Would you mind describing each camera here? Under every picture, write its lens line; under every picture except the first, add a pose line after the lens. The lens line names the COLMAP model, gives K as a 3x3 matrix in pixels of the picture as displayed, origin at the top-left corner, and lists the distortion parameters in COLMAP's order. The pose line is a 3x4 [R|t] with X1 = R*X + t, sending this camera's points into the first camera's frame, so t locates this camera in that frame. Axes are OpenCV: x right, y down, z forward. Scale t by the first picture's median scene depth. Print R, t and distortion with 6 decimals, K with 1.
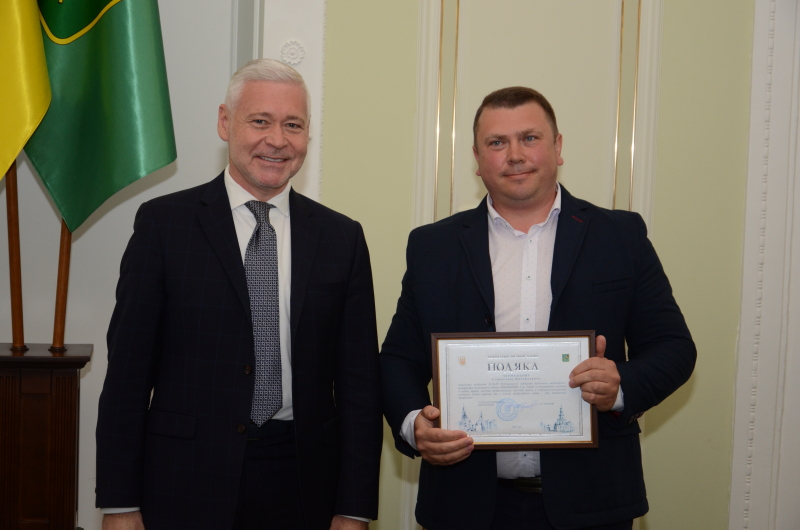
lens RADIAL K [[1559.0, 0, 396.2], [0, 1559.0, 268.1], [0, 0, 1]] dist [-0.121018, 0.000000]
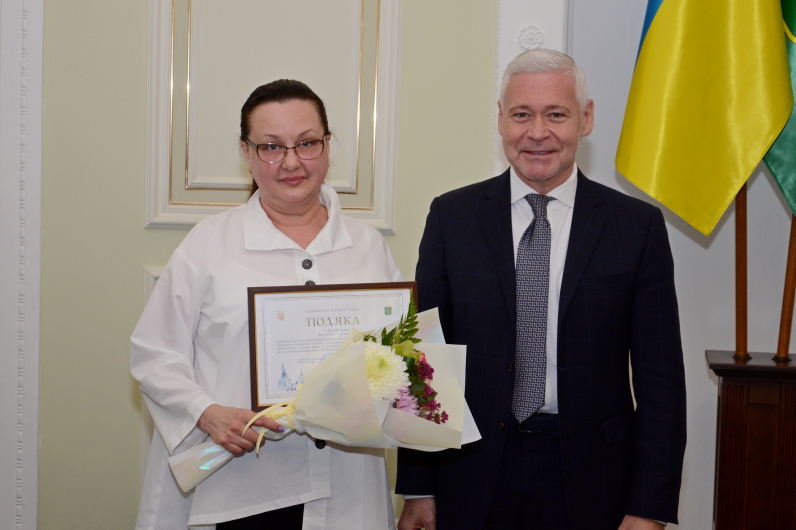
lens RADIAL K [[1642.7, 0, 395.5], [0, 1642.7, 268.3], [0, 0, 1]] dist [0.138944, 0.000000]
pose [[0.759675, -0.002943, -0.650296, 0.535030], [-0.005822, 0.999919, -0.011327, 0.017636], [0.650277, 0.012391, 0.759596, 0.138437]]
